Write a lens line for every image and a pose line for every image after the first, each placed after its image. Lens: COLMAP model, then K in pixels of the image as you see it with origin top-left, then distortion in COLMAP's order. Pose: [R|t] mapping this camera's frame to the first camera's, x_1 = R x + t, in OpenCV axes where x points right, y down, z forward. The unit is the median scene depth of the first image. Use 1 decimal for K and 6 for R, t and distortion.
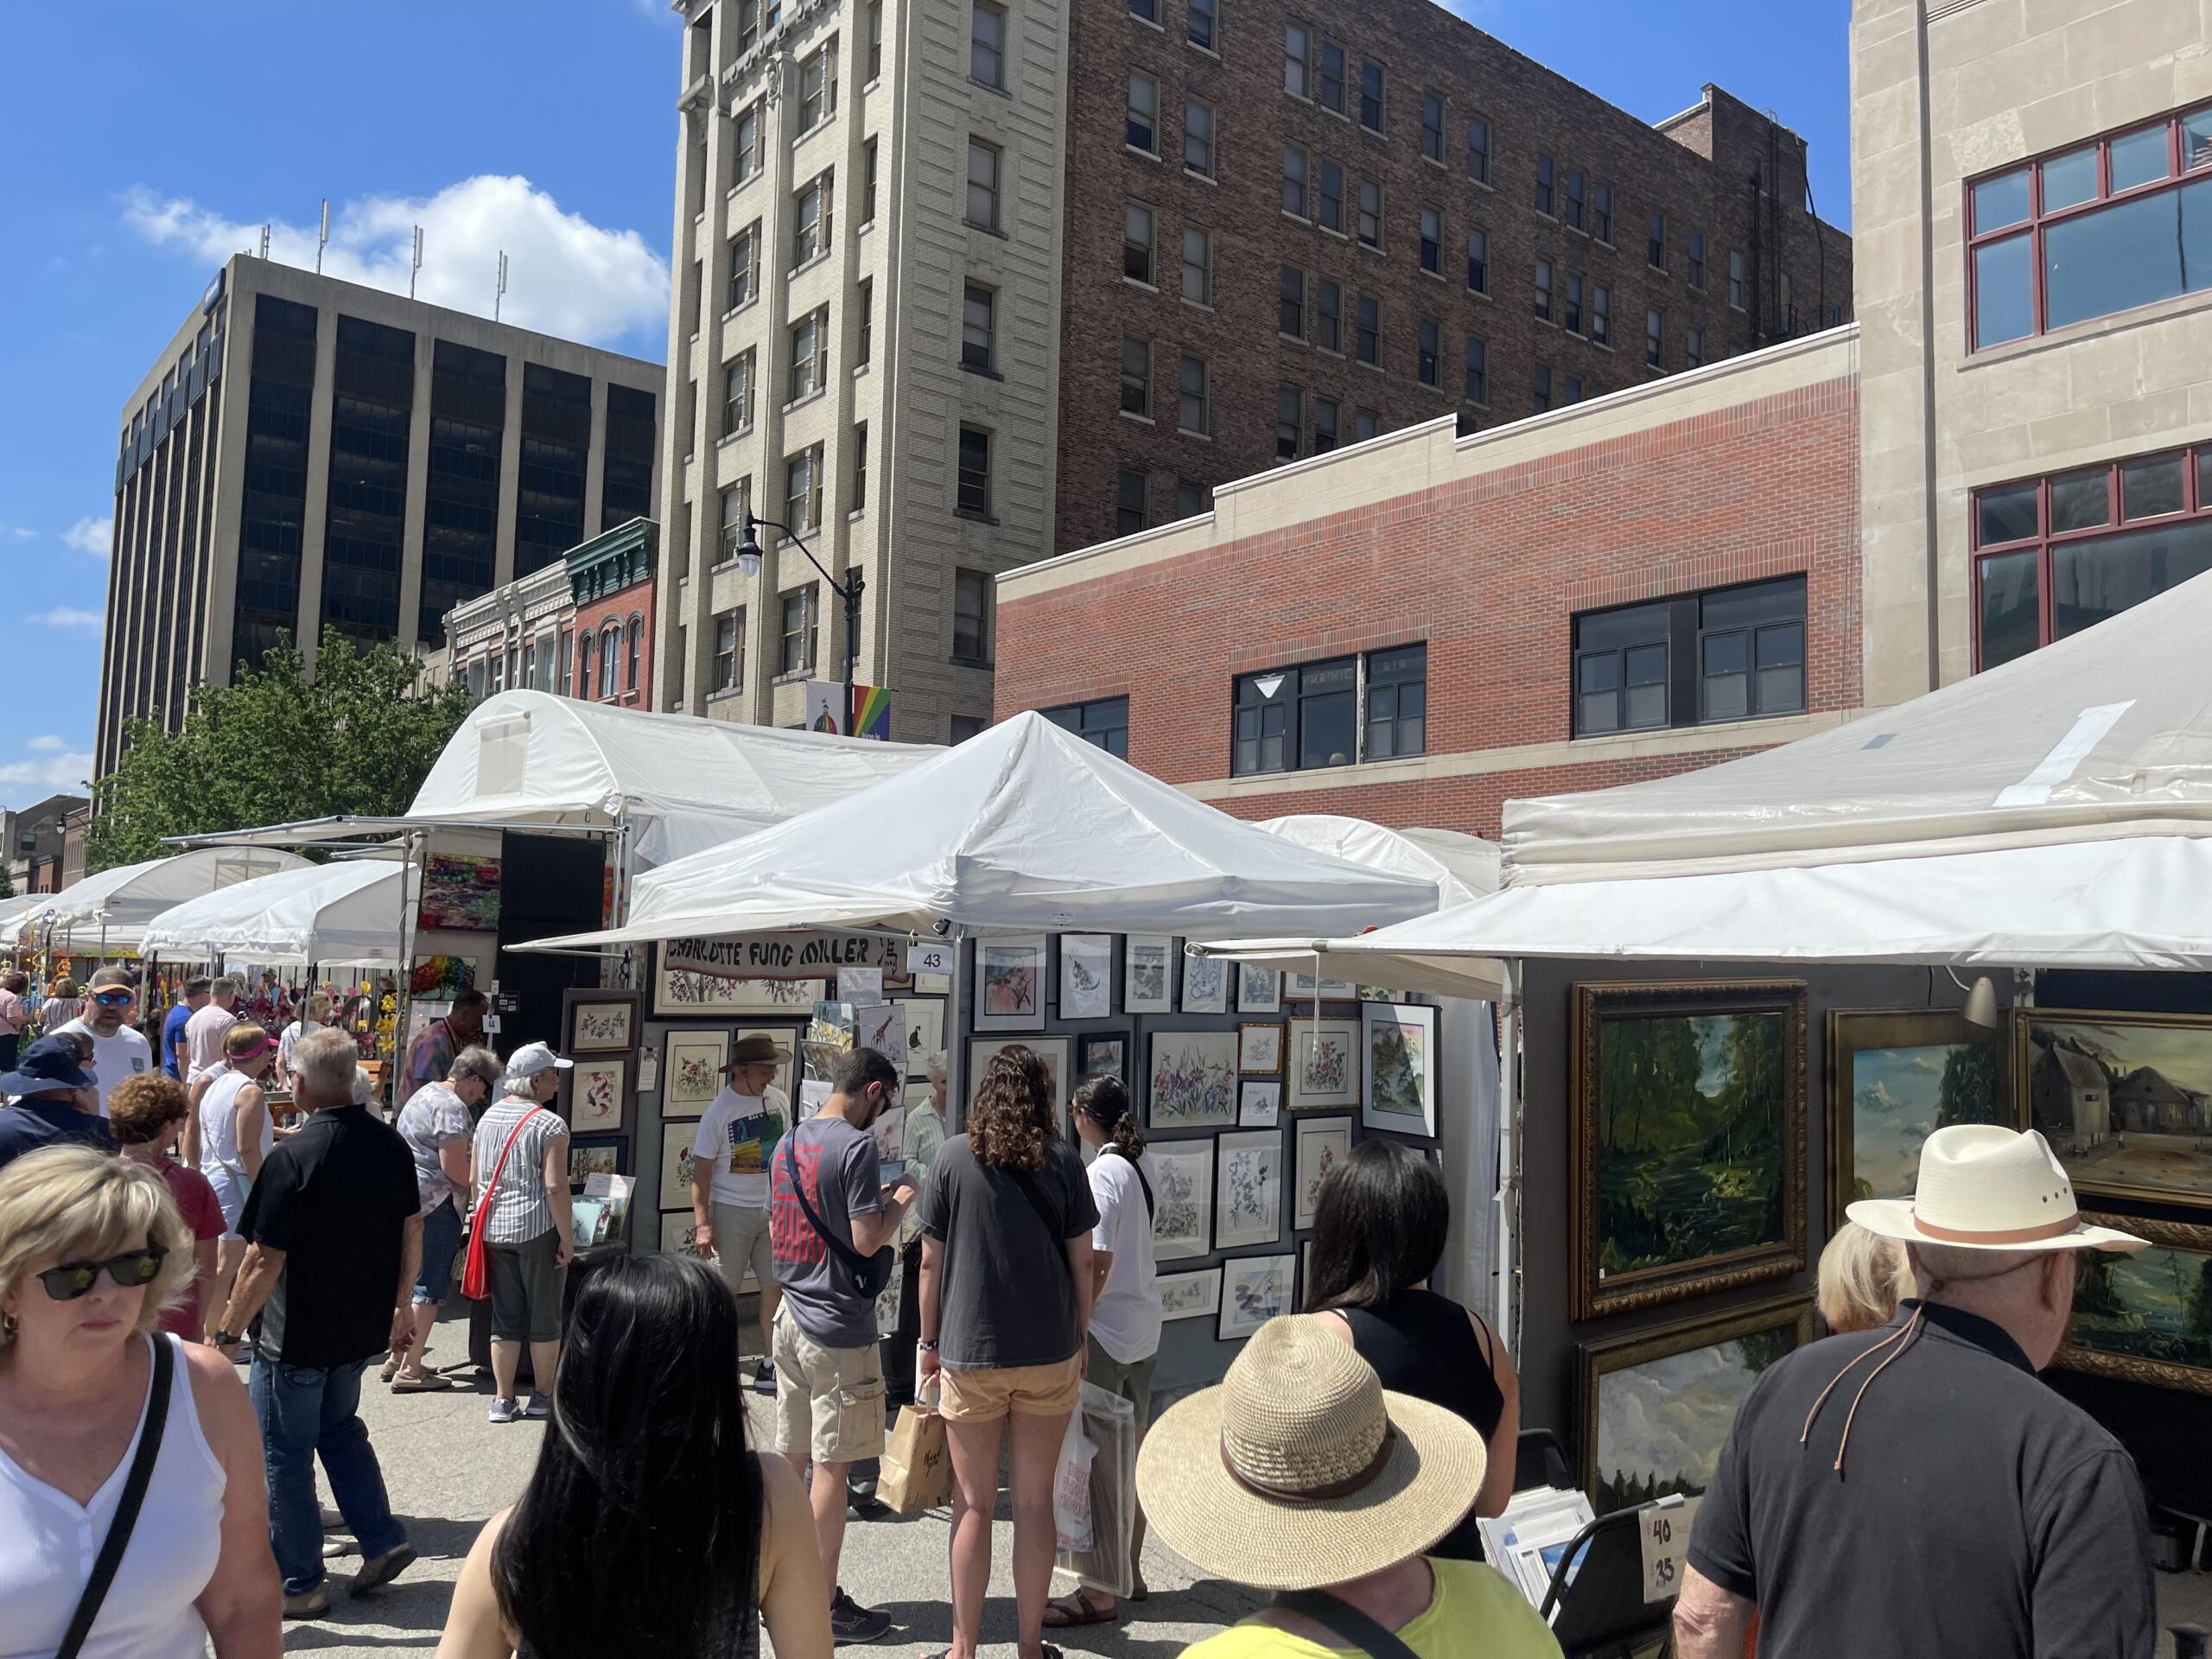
lens RADIAL K [[1644.9, 0, 1106.0], [0, 1644.9, 829.5], [0, 0, 1]] dist [0.036706, -0.080582]
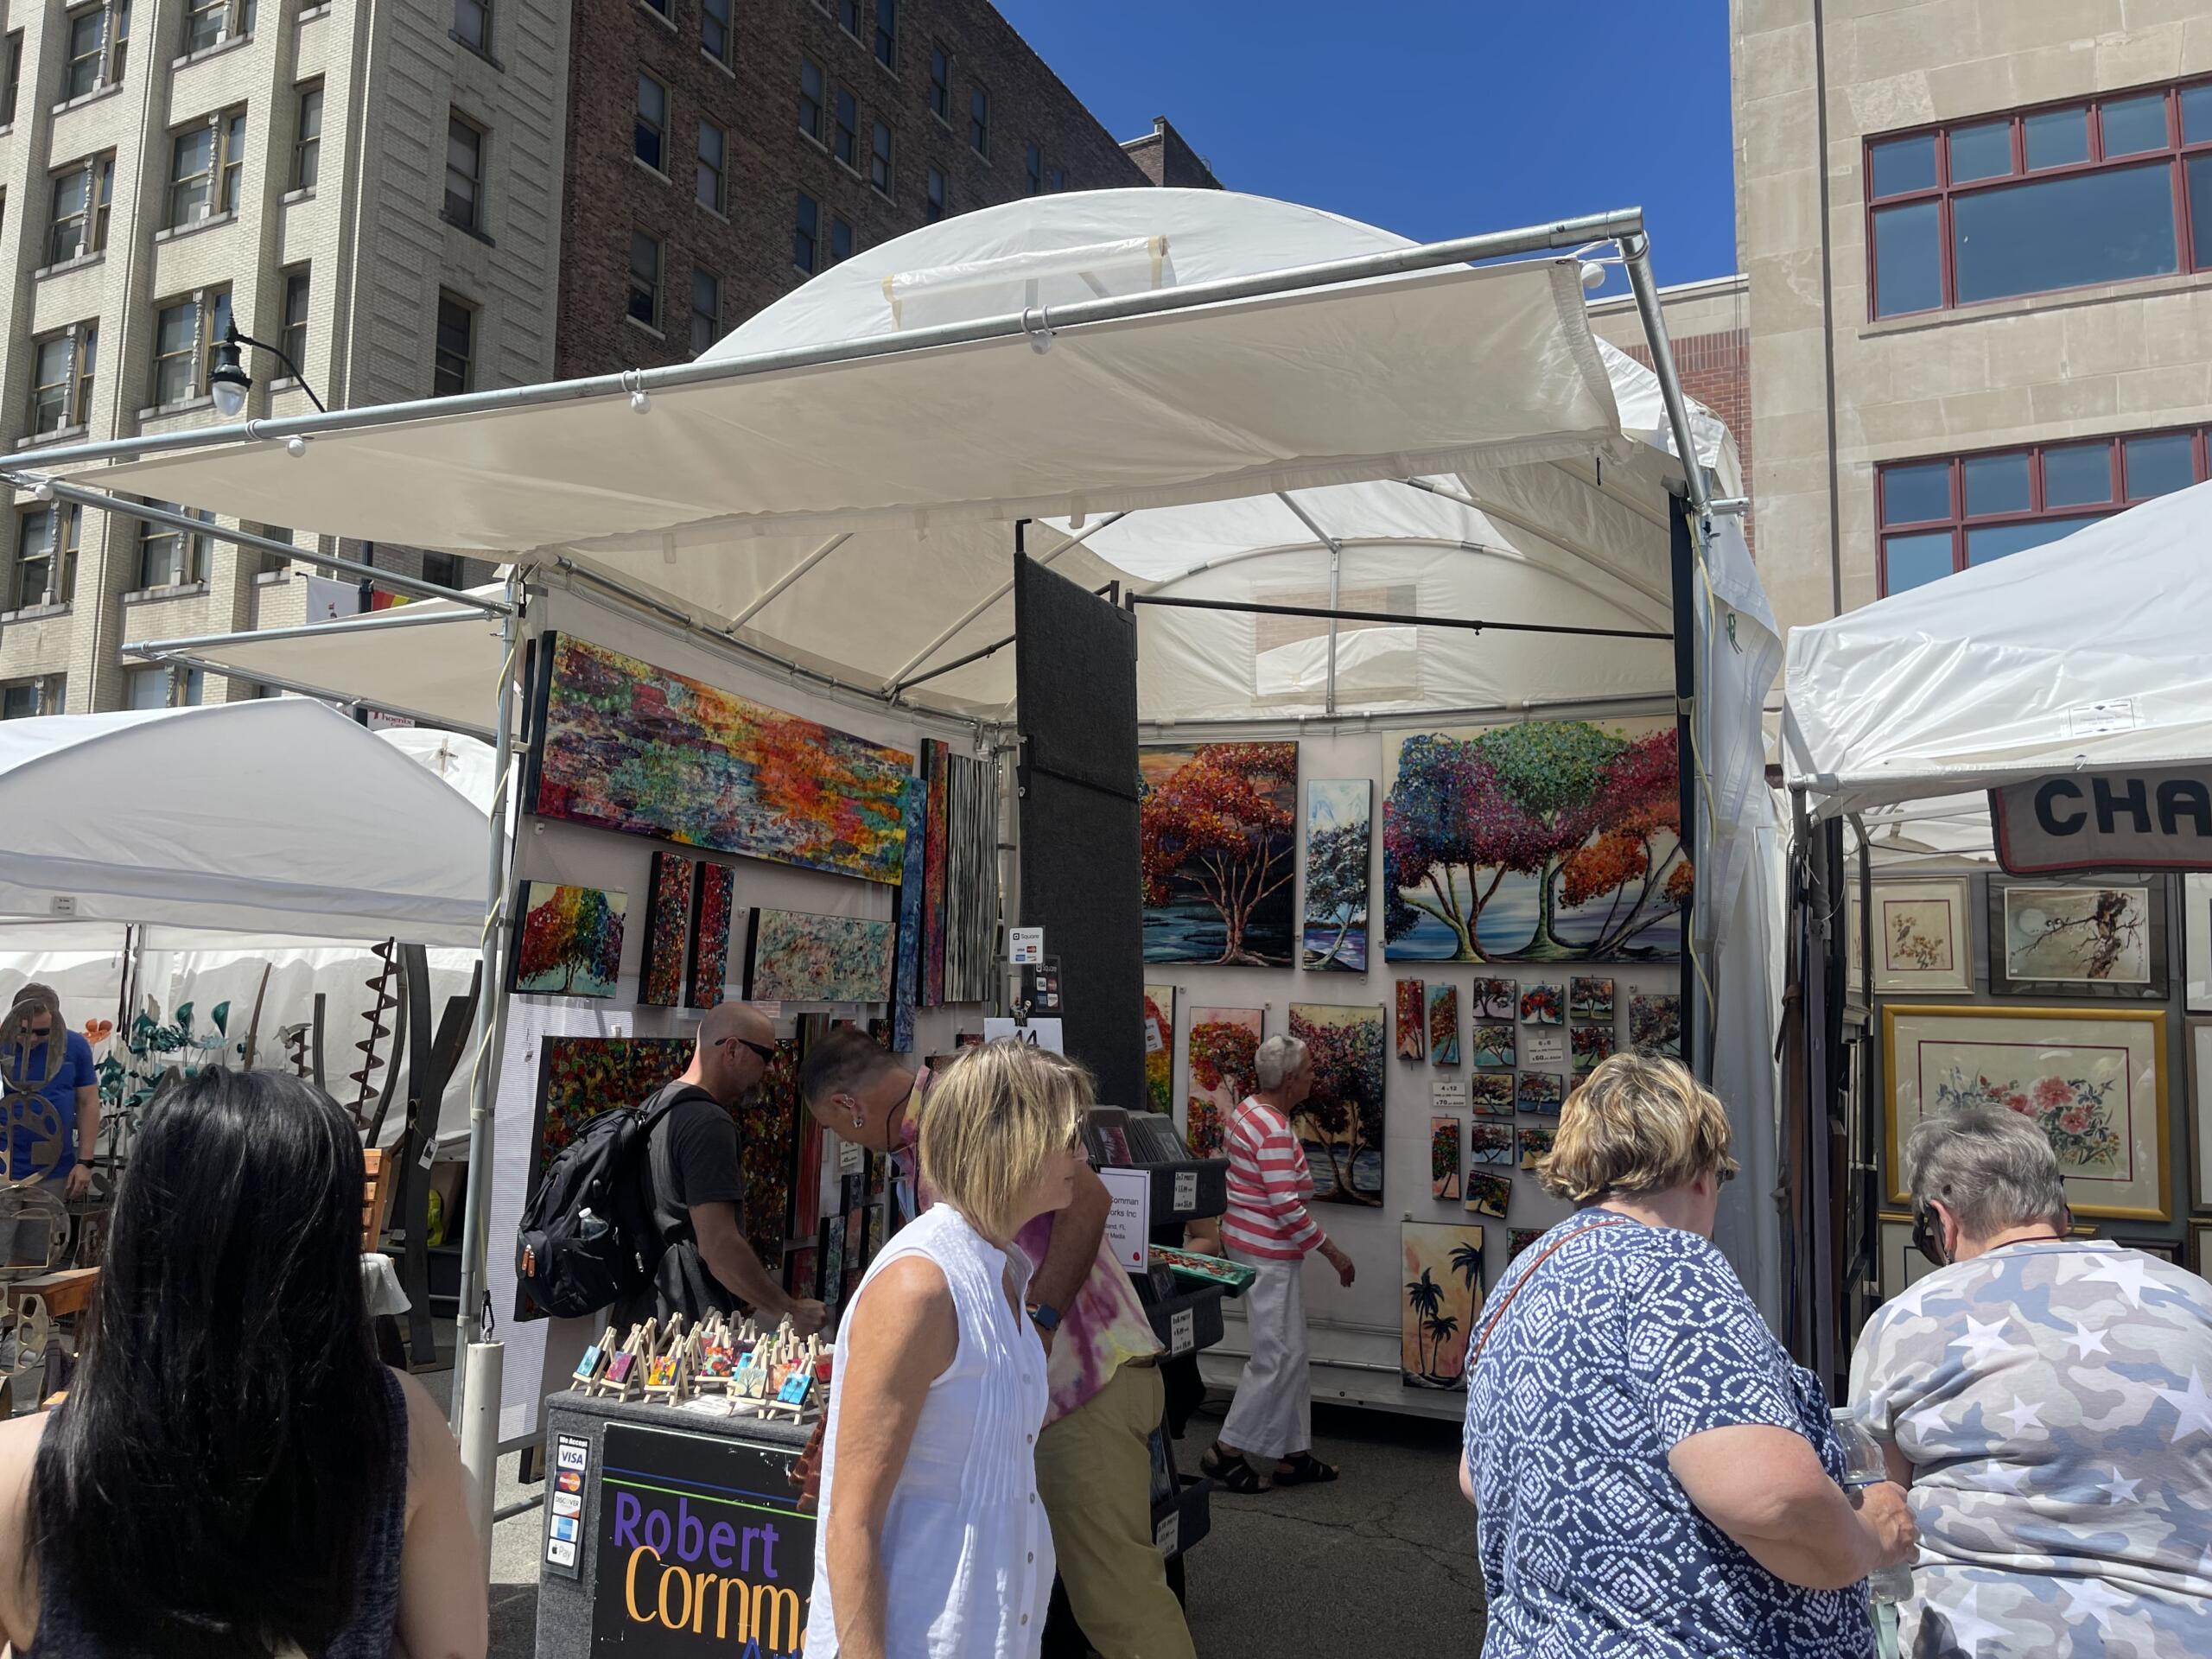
lens RADIAL K [[1638.6, 0, 1106.0], [0, 1638.6, 829.5], [0, 0, 1]] dist [0.102866, -0.148509]
pose [[0.904874, 0.039009, 0.423888, -0.124709], [-0.030979, 0.999186, -0.025819, 0.018791], [-0.424550, 0.010232, 0.905347, 0.155389]]
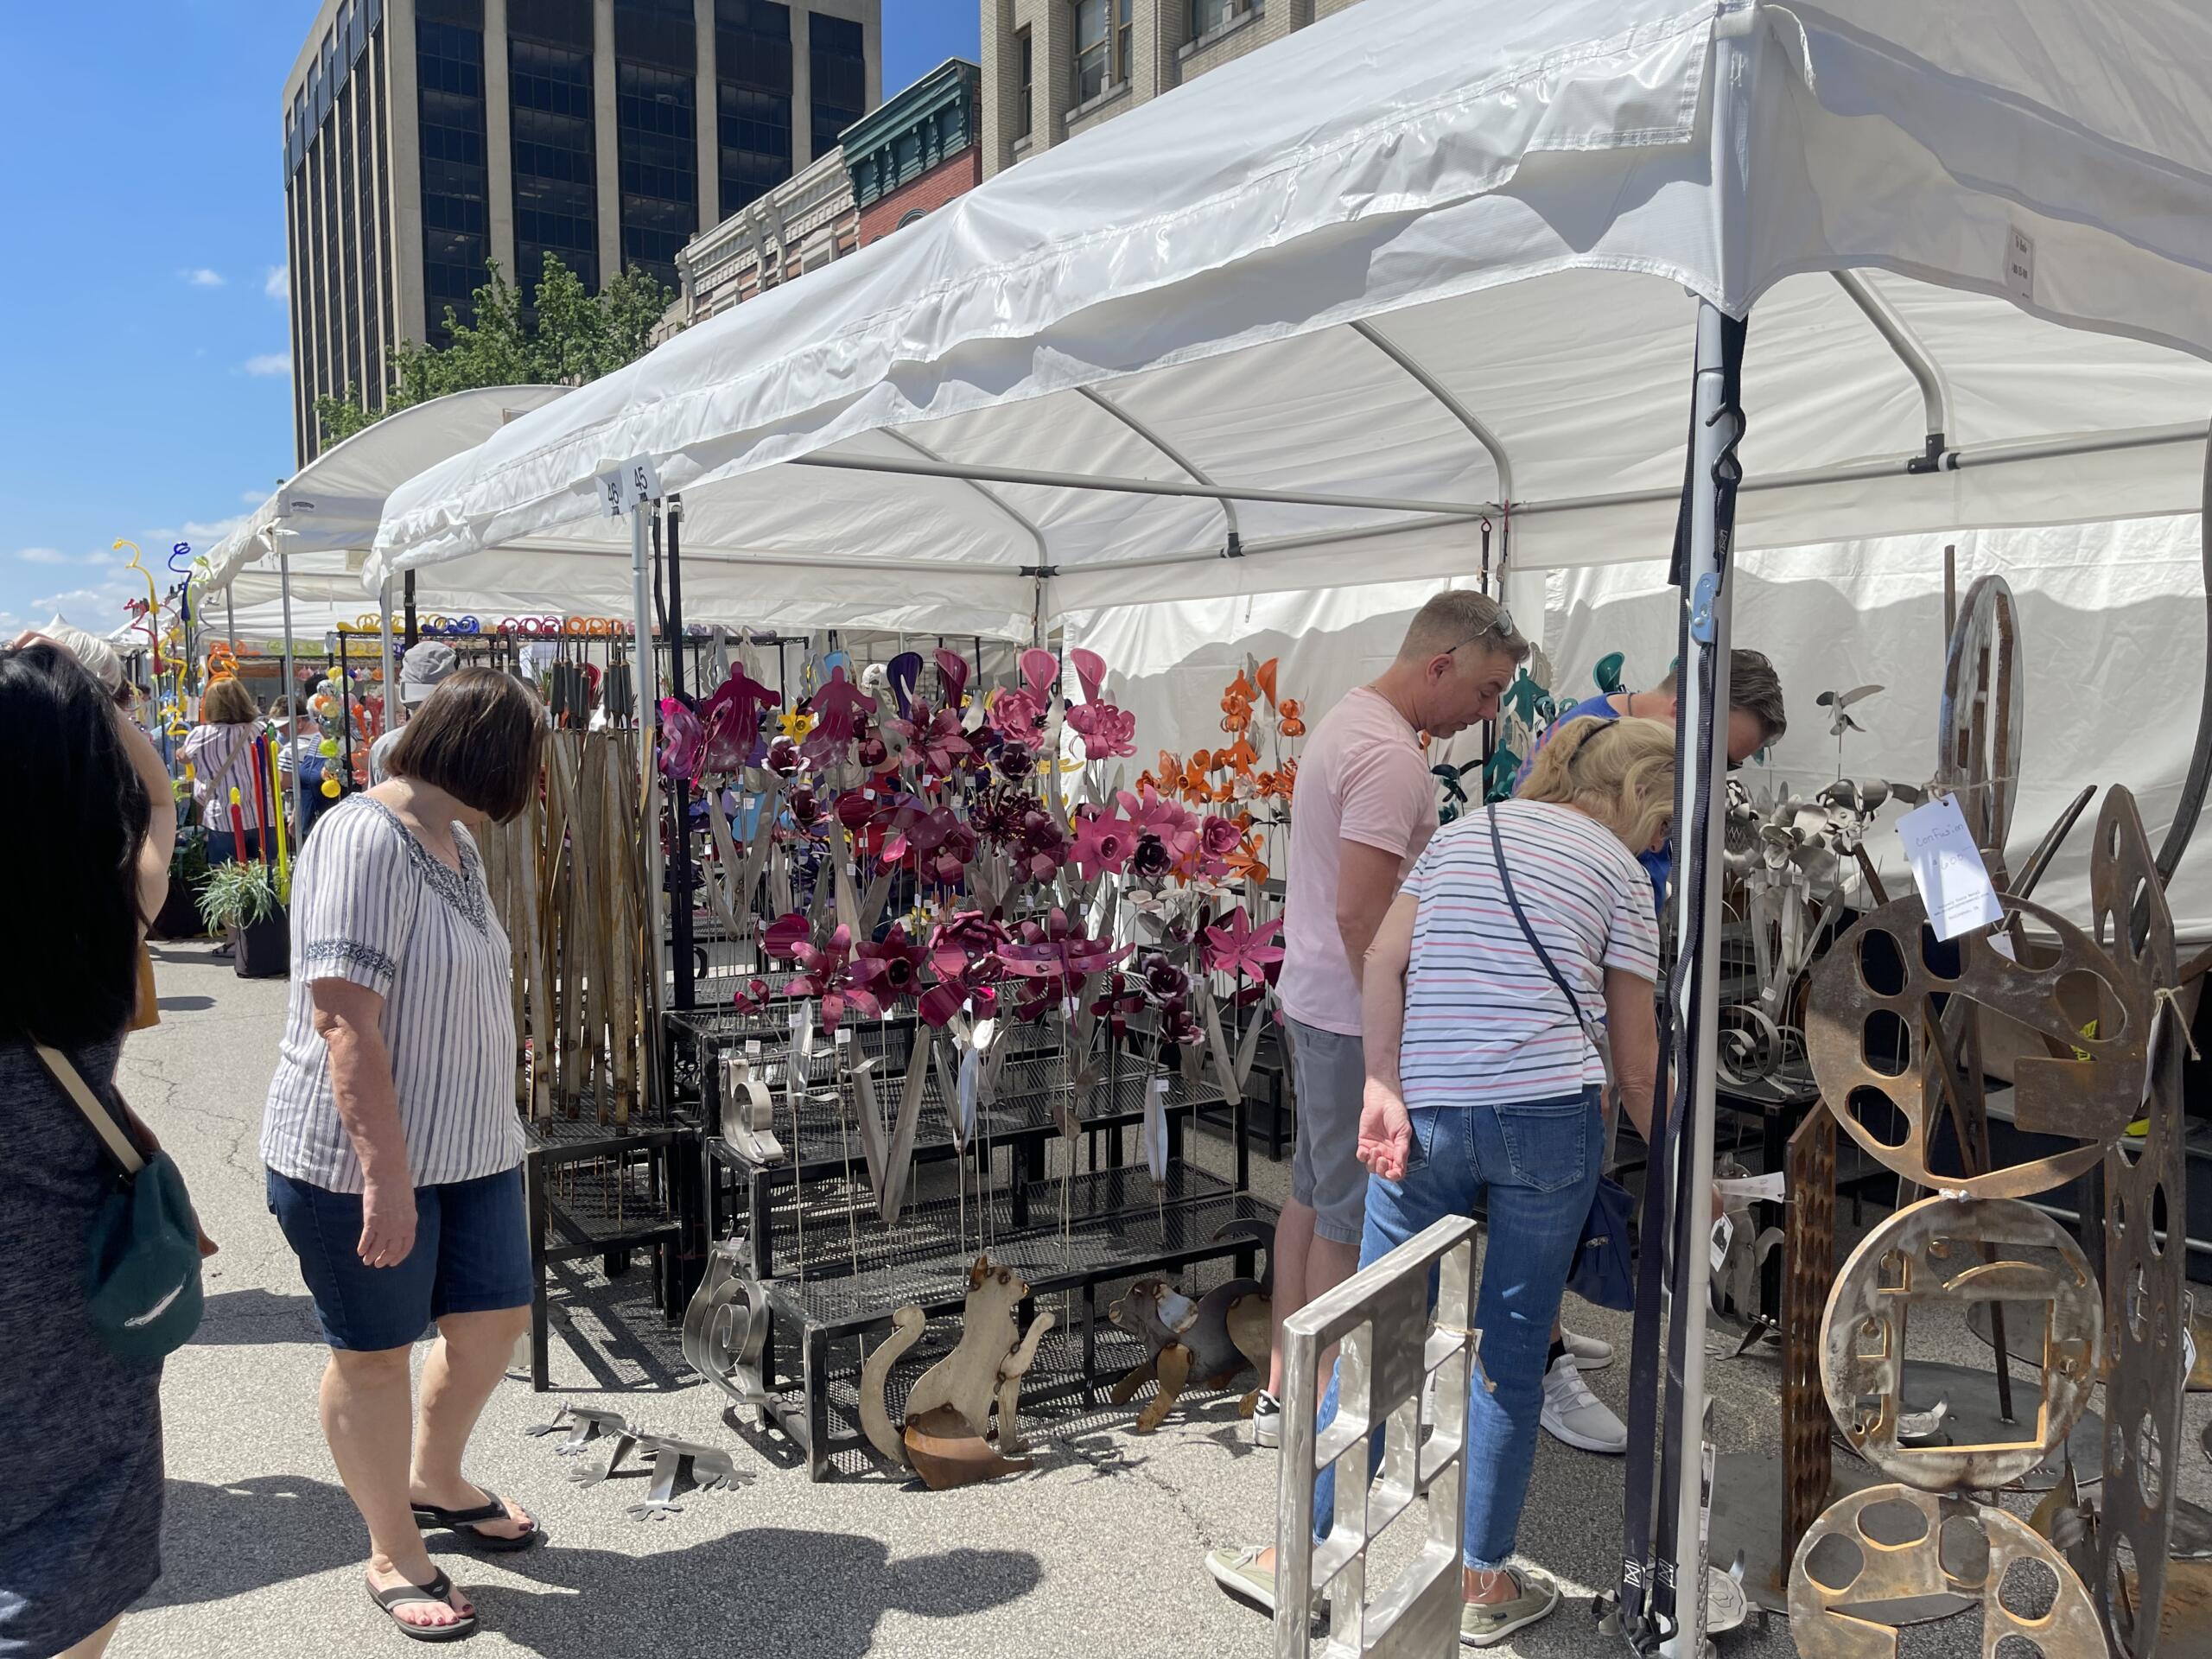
lens RADIAL K [[1638.6, 0, 1106.0], [0, 1638.6, 829.5], [0, 0, 1]] dist [0.102866, -0.148509]
pose [[0.993737, -0.009689, -0.111322, -0.165019], [0.028223, 0.985697, 0.166146, 0.031084], [0.108120, -0.168248, 0.979797, 0.279299]]
